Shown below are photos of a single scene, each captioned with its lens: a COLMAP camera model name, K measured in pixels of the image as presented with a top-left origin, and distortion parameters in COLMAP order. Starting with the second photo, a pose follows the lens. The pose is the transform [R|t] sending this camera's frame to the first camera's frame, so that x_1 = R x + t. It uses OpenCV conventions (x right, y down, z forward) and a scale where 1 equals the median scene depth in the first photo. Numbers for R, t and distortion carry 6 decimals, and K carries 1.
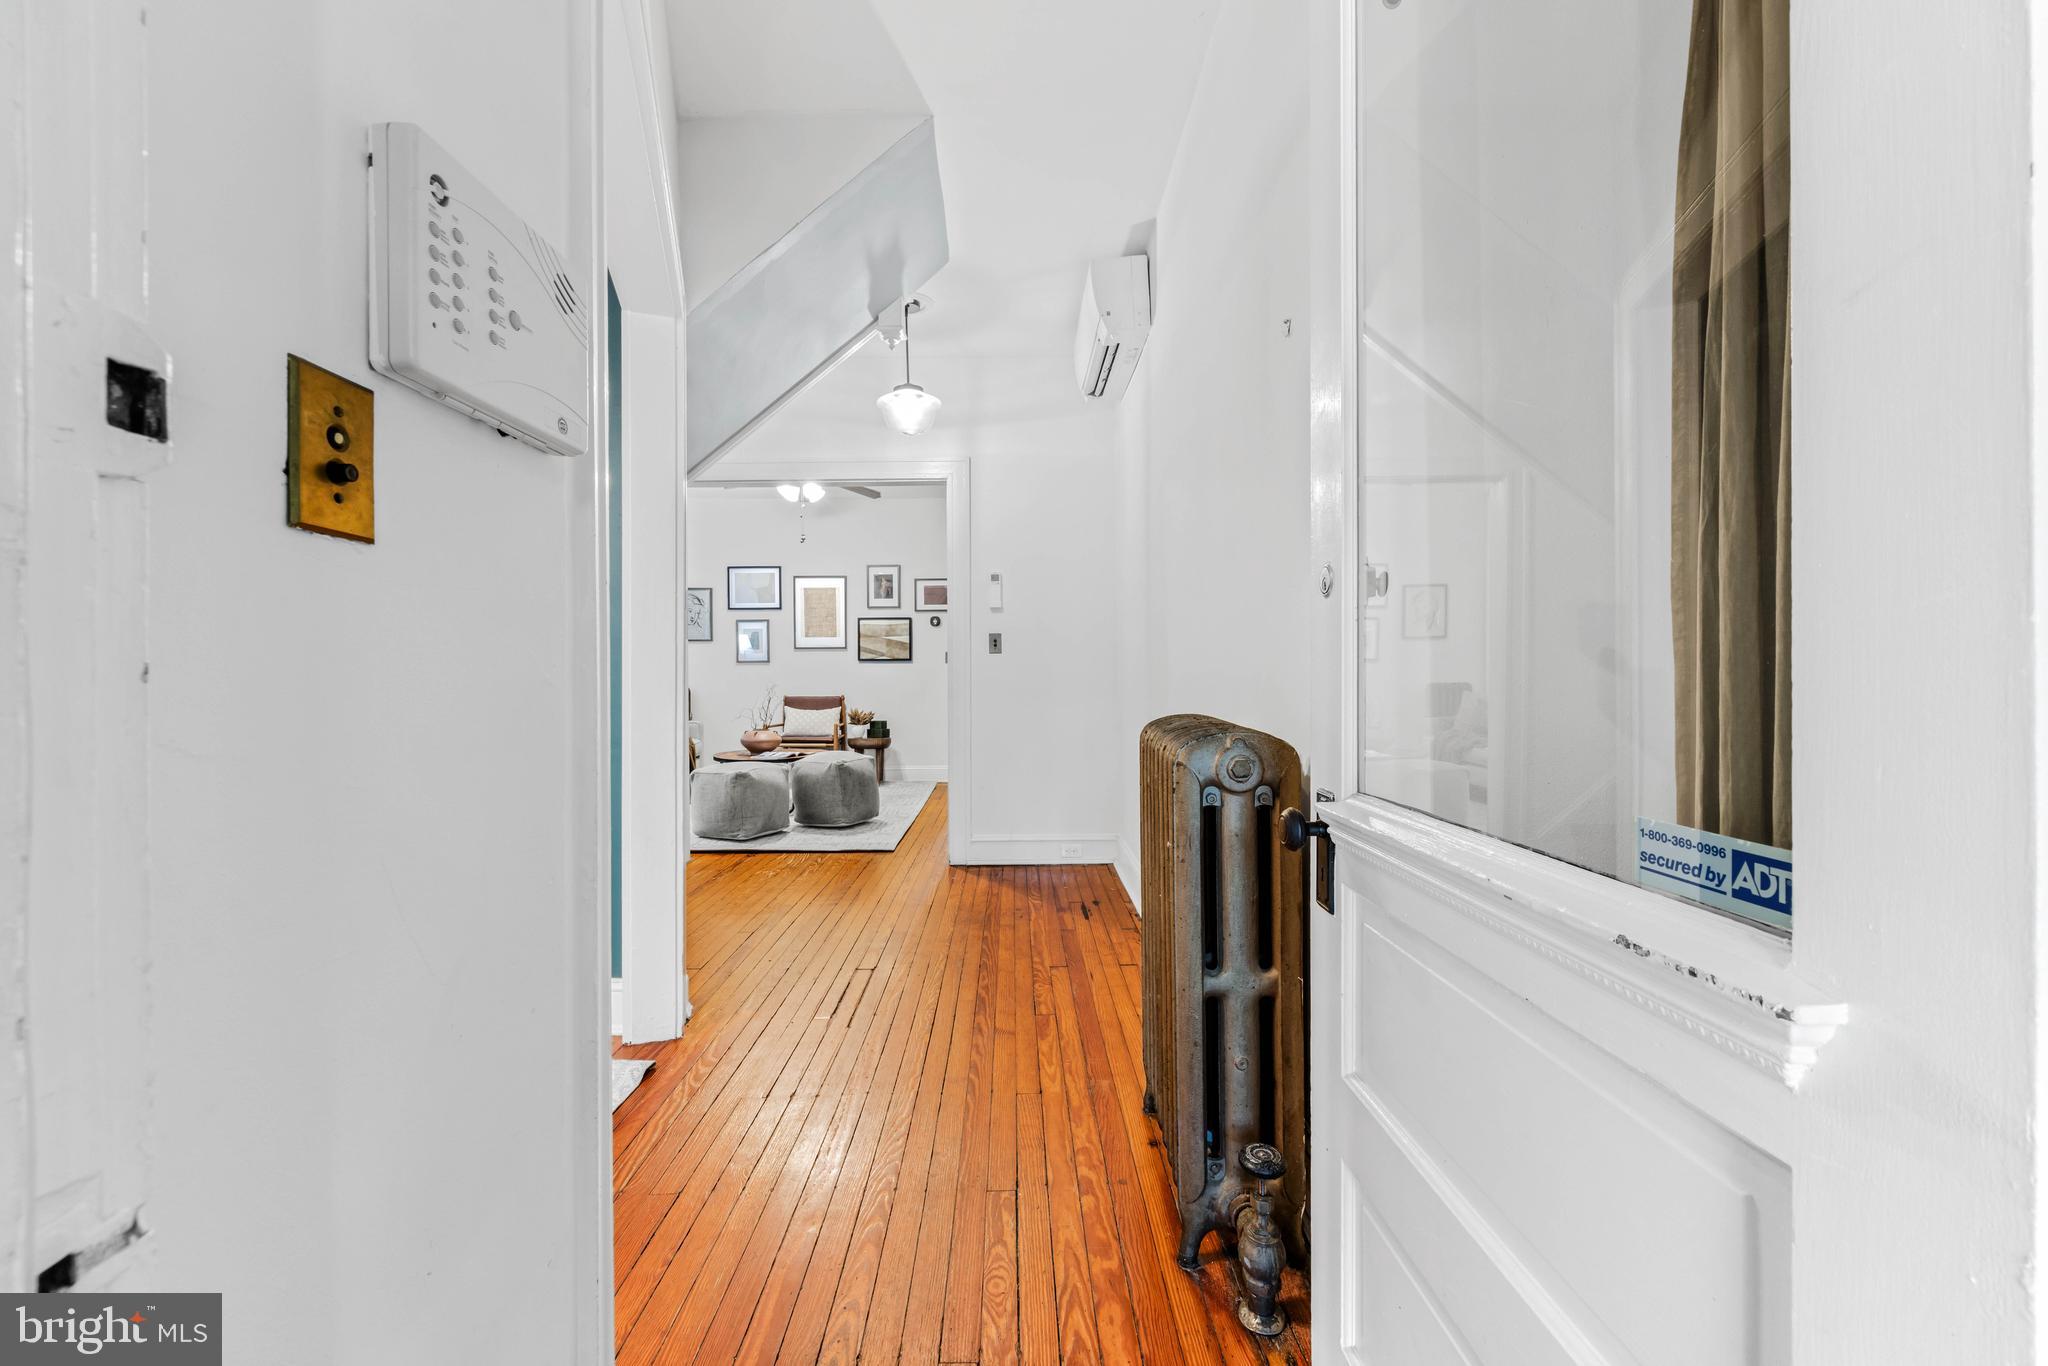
lens RADIAL K [[824.8, 0, 1022.0], [0, 824.8, 671.7], [0, 0, 1]] dist [-0.000114, -0.000341]
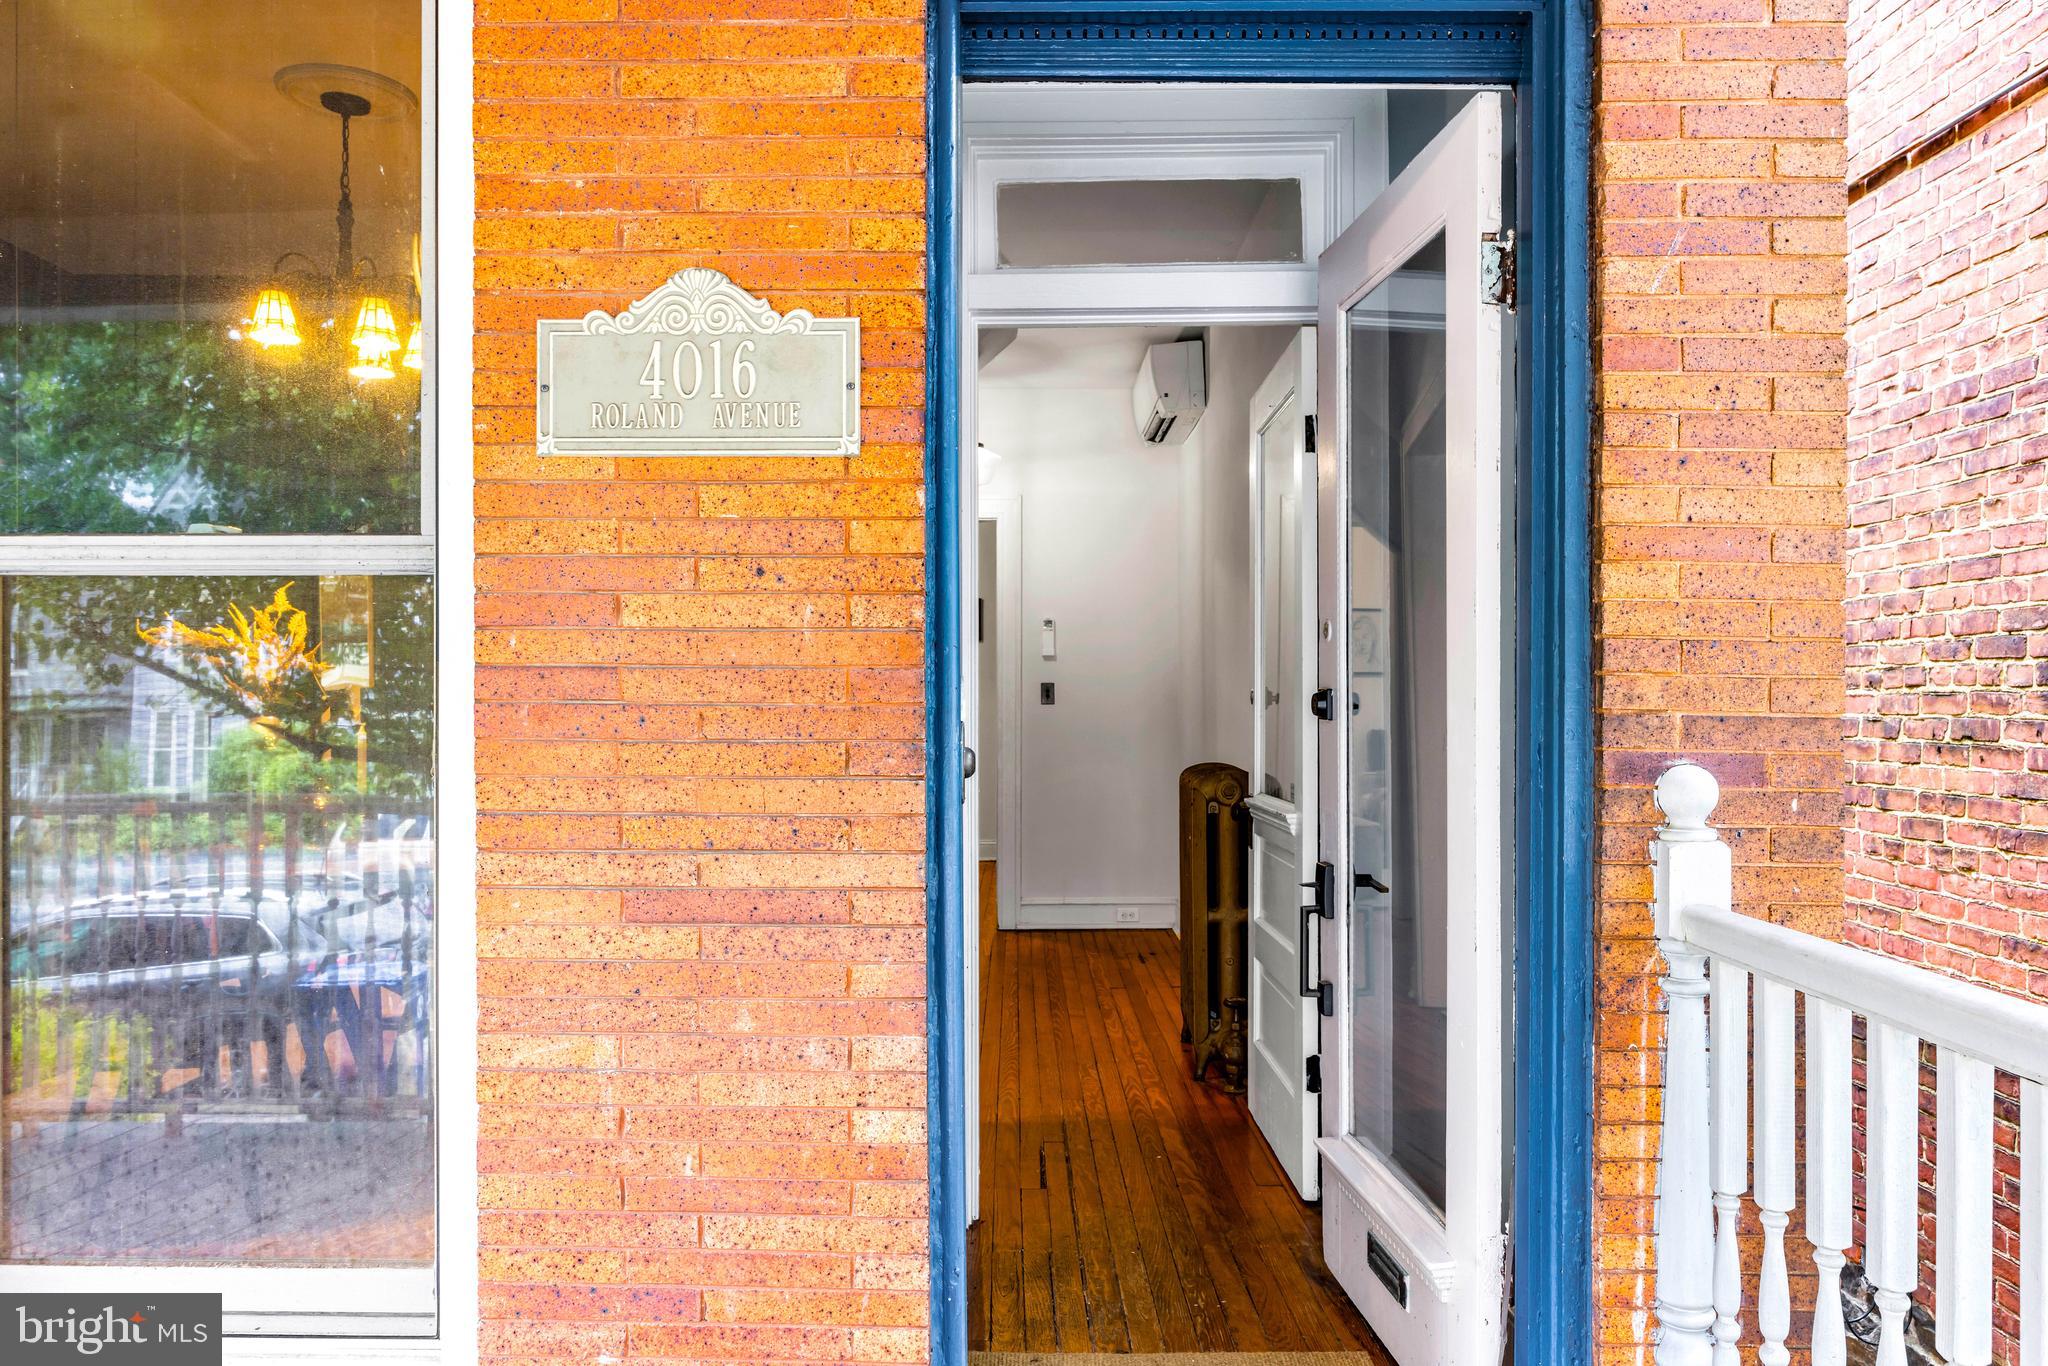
lens RADIAL K [[1431.9, 0, 1017.7], [0, 1431.9, 703.9], [0, 0, 1]] dist [-0.002966, -0.002720]
pose [[0.999889, 0.005131, -0.014006, -0.051544], [-0.005184, 0.999980, -0.003746, -0.019334], [0.013987, 0.003818, 0.999895, -0.739586]]
